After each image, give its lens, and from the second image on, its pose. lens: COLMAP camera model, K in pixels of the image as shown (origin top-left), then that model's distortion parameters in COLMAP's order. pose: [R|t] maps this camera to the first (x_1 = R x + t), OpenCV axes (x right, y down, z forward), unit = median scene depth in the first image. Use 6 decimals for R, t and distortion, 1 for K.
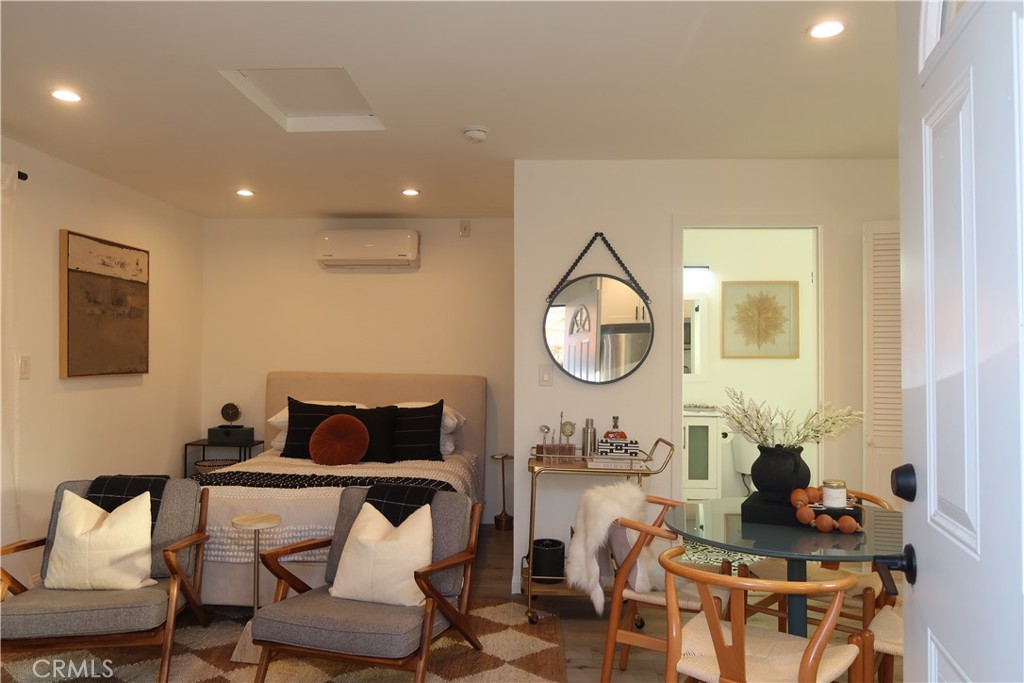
lens RADIAL K [[699.9, 0, 501.8], [0, 699.9, 348.2], [0, 0, 1]] dist [-0.029236, 0.001639]
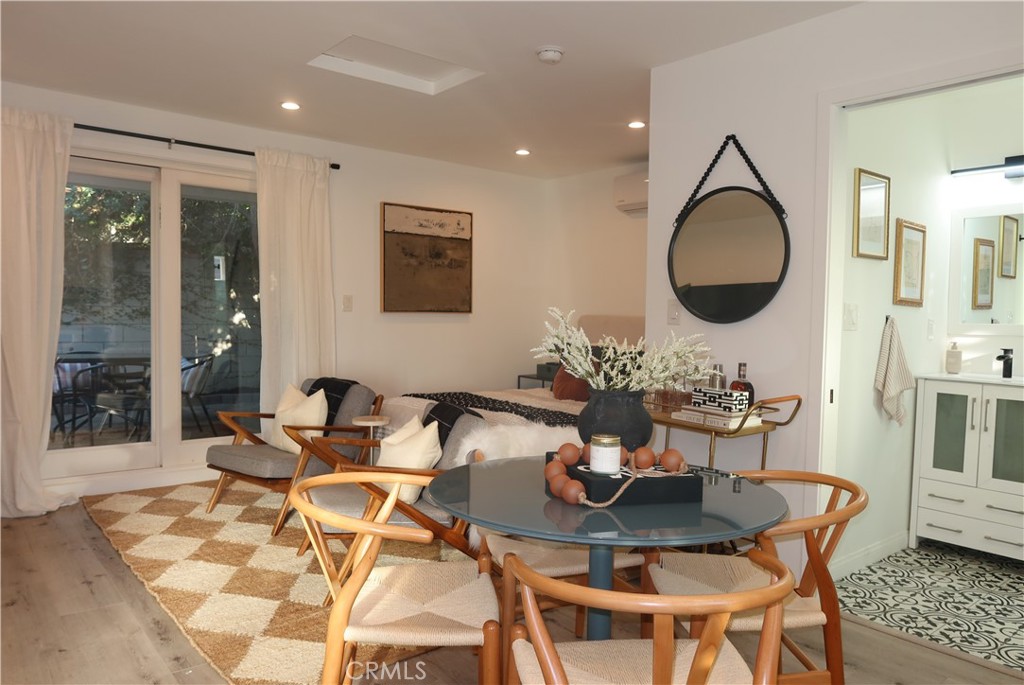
lens RADIAL K [[699.9, 0, 512.1], [0, 699.9, 340.9], [0, 0, 1]] dist [-0.029236, 0.001639]
pose [[0.684724, 0.037004, -0.727862, 0.534500], [-0.006424, 0.998978, 0.044744, 0.035680], [0.728774, -0.025962, 0.684262, 0.248639]]
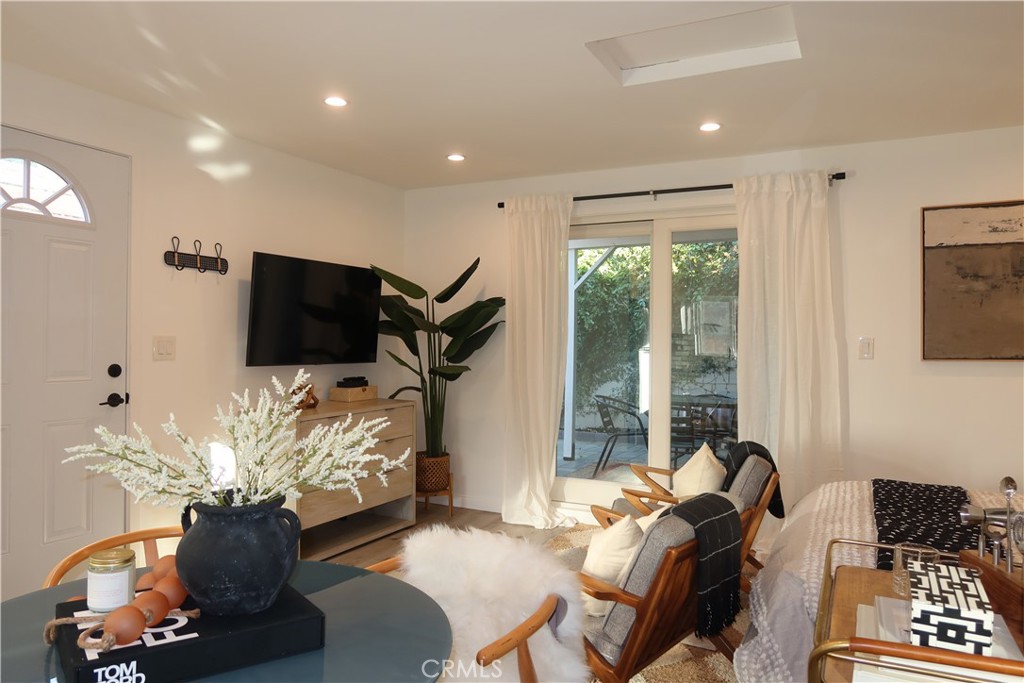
lens RADIAL K [[699.9, 0, 508.7], [0, 699.9, 344.3], [0, 0, 1]] dist [-0.029236, 0.001639]
pose [[-0.392265, -0.001568, -0.919851, 0.482020], [0.006257, 0.999971, -0.004372, 0.020630], [0.919831, -0.007471, -0.392243, 0.845059]]
